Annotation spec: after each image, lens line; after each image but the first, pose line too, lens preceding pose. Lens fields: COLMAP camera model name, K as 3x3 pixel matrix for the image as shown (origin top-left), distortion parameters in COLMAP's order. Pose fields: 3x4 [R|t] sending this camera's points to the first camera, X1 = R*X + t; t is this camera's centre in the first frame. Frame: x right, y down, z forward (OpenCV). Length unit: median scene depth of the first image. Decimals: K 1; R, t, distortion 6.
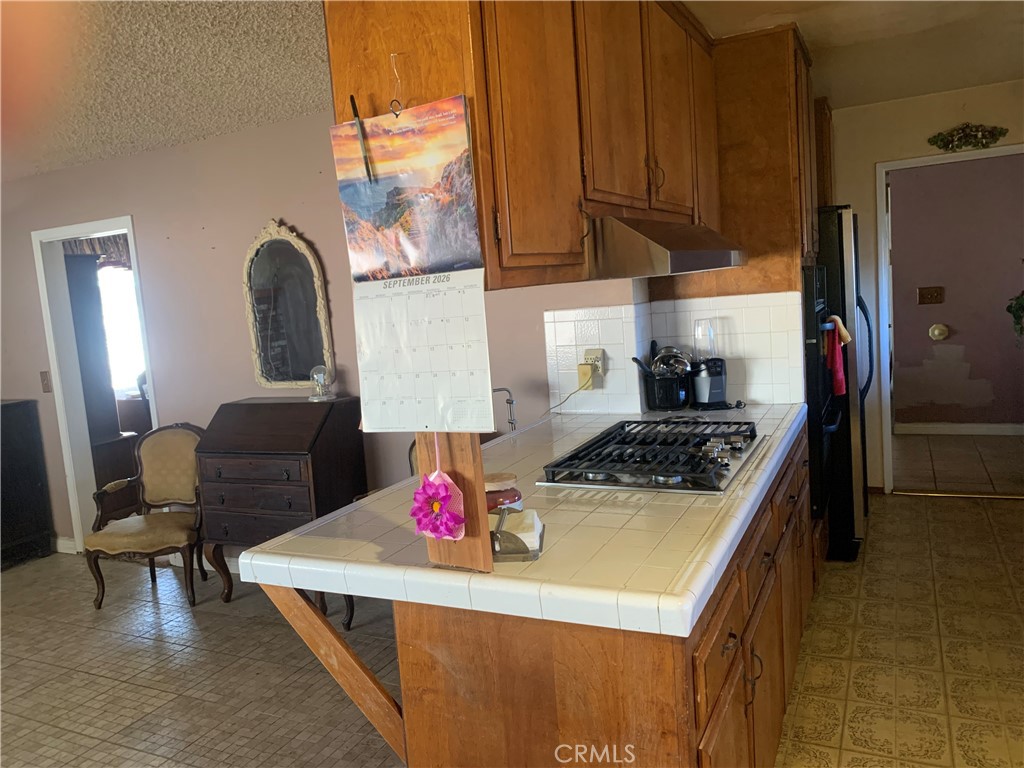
lens RADIAL K [[777.7, 0, 514.9], [0, 777.7, 379.7], [0, 0, 1]] dist [0.052310, -0.060931]
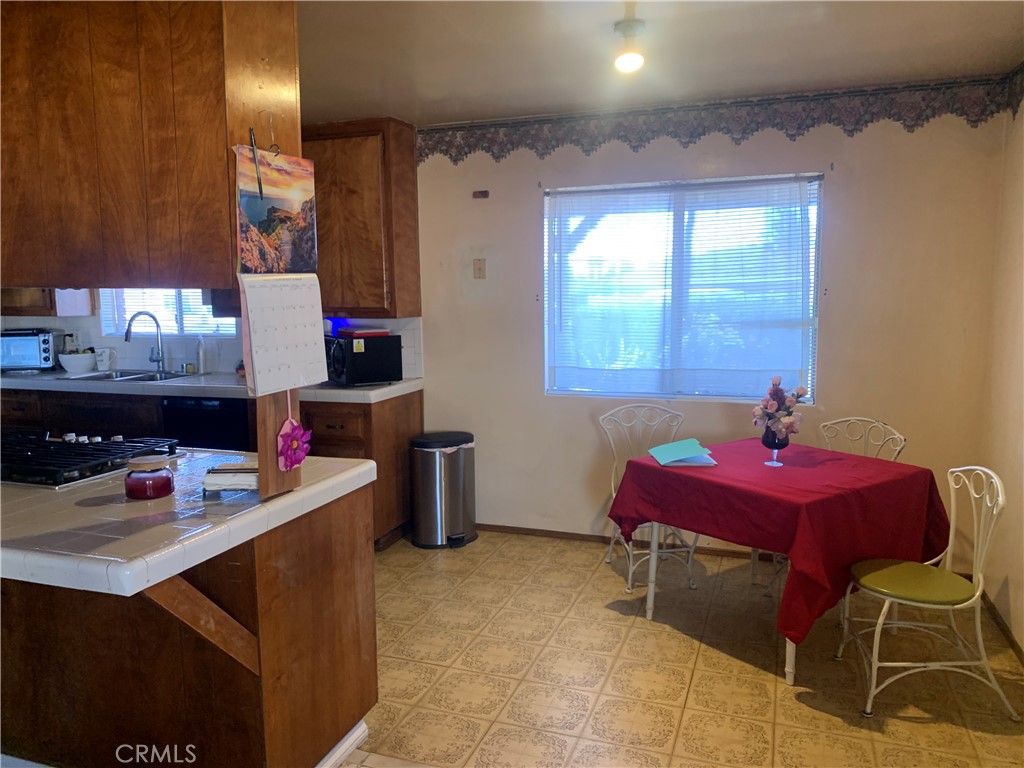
lens RADIAL K [[777.7, 0, 495.6], [0, 777.7, 392.5], [0, 0, 1]] dist [0.052310, -0.060931]
pose [[-0.101639, -0.051734, 0.993475, -1.507575], [0.131802, 0.989143, 0.064992, 0.031989], [-0.986052, 0.137547, -0.093717, 0.773509]]
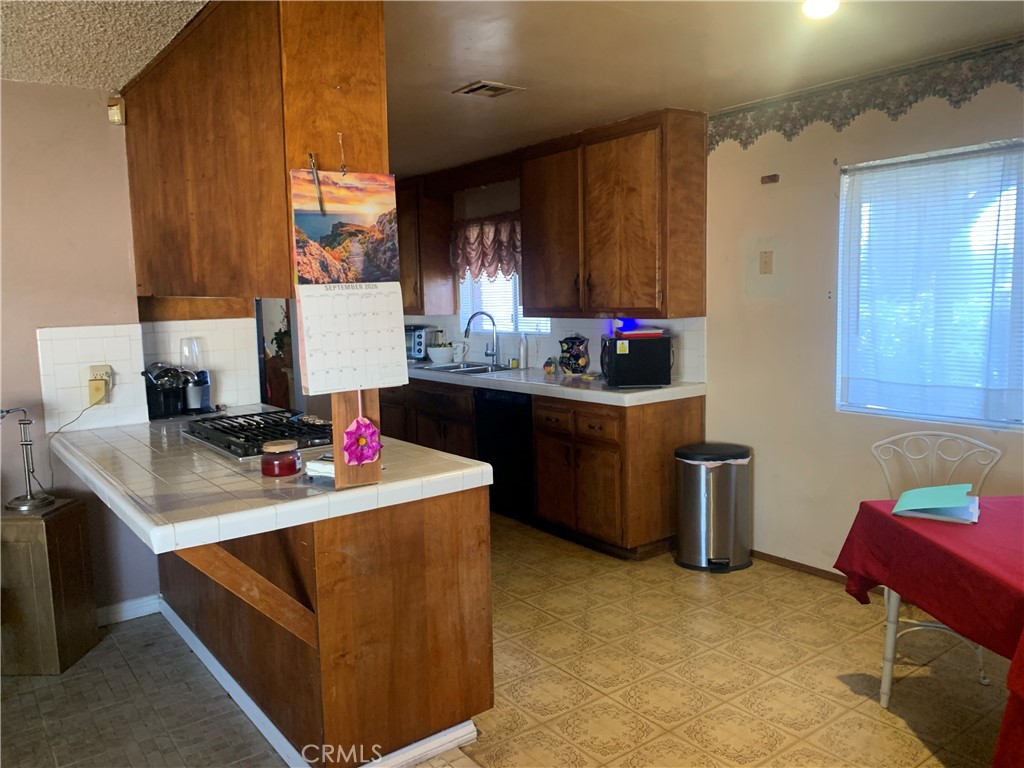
lens RADIAL K [[777.7, 0, 501.2], [0, 777.7, 381.8], [0, 0, 1]] dist [0.052310, -0.060931]
pose [[0.458463, -0.034763, 0.888033, -1.290691], [0.091556, 0.995765, -0.008286, 0.089095], [-0.883985, 0.085104, 0.459705, 0.084244]]
